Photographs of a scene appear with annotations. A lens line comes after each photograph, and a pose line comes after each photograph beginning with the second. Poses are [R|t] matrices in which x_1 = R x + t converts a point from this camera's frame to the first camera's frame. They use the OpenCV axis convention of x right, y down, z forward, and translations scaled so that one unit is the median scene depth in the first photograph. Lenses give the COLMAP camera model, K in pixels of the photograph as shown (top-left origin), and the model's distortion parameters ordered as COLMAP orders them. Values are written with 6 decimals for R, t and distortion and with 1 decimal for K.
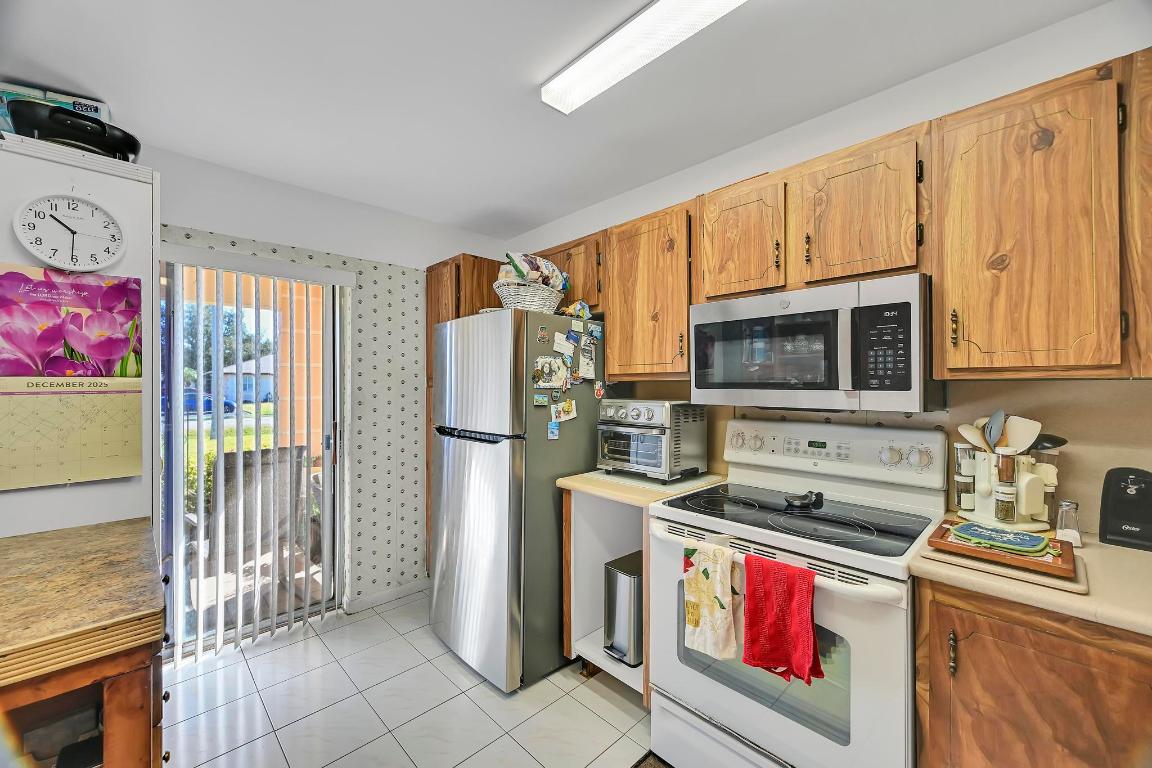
lens RADIAL K [[451.6, 0, 575.3], [0, 451.6, 382.8], [0, 0, 1]] dist [-0.000275, -0.000136]
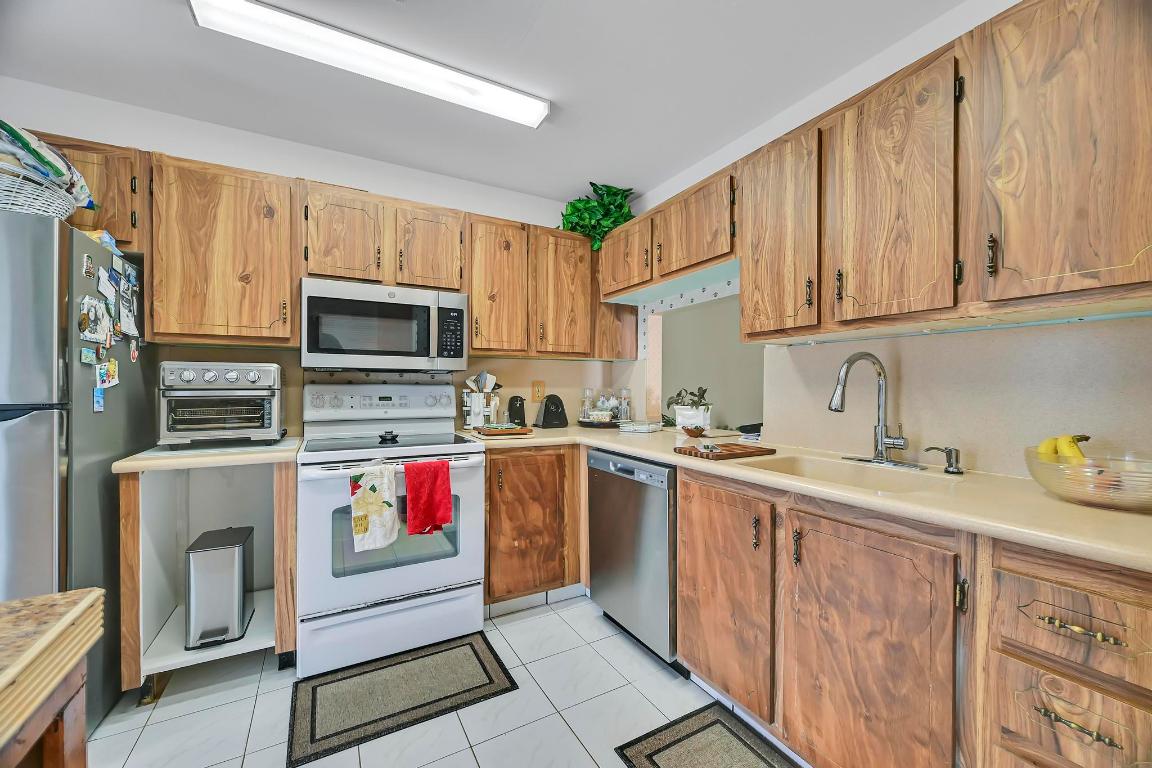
lens RADIAL K [[451.6, 0, 570.7], [0, 451.6, 389.4], [0, 0, 1]] dist [-0.000275, -0.000136]
pose [[0.264084, -0.006355, 0.964479, -0.780031], [-0.007307, 0.999936, 0.008590, 0.107927], [-0.964472, -0.009316, 0.264021, 0.086542]]
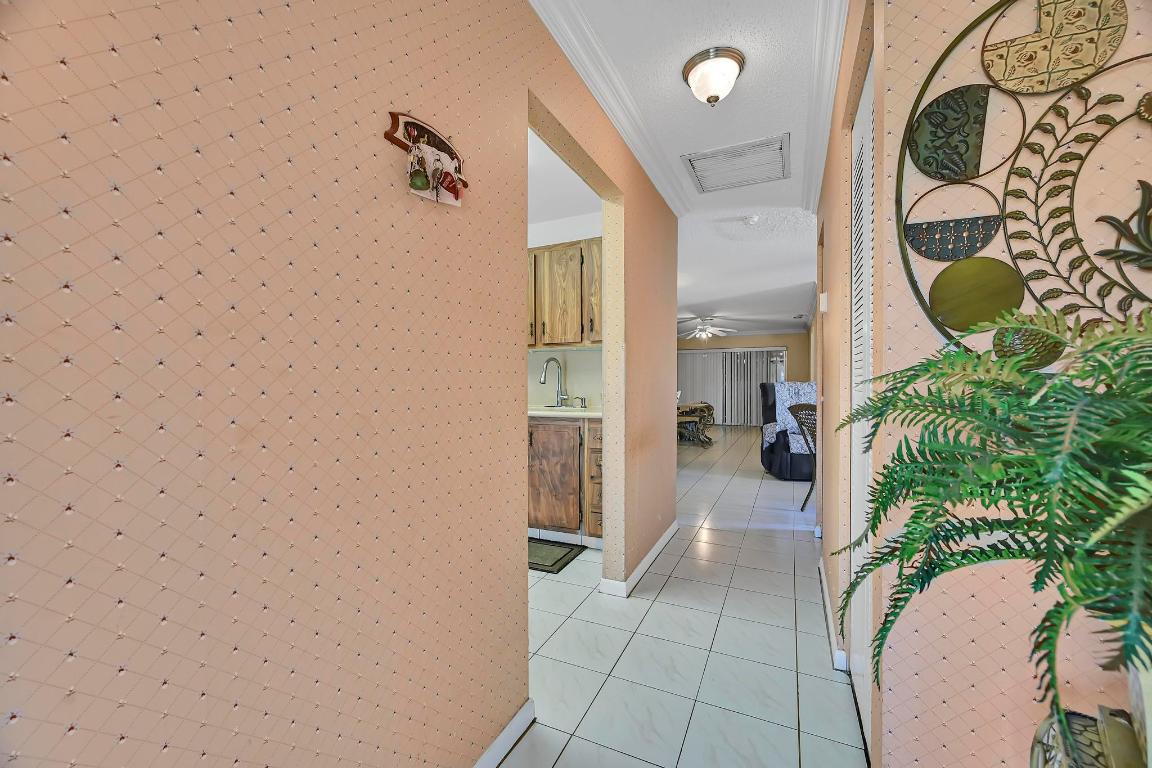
lens RADIAL K [[451.6, 0, 578.5], [0, 451.6, 387.2], [0, 0, 1]] dist [-0.000275, -0.000136]
pose [[-0.358193, -0.004796, 0.933635, -1.739742], [-0.000174, 0.999987, 0.005070, 0.163071], [-0.933648, 0.001654, -0.358189, 0.395095]]
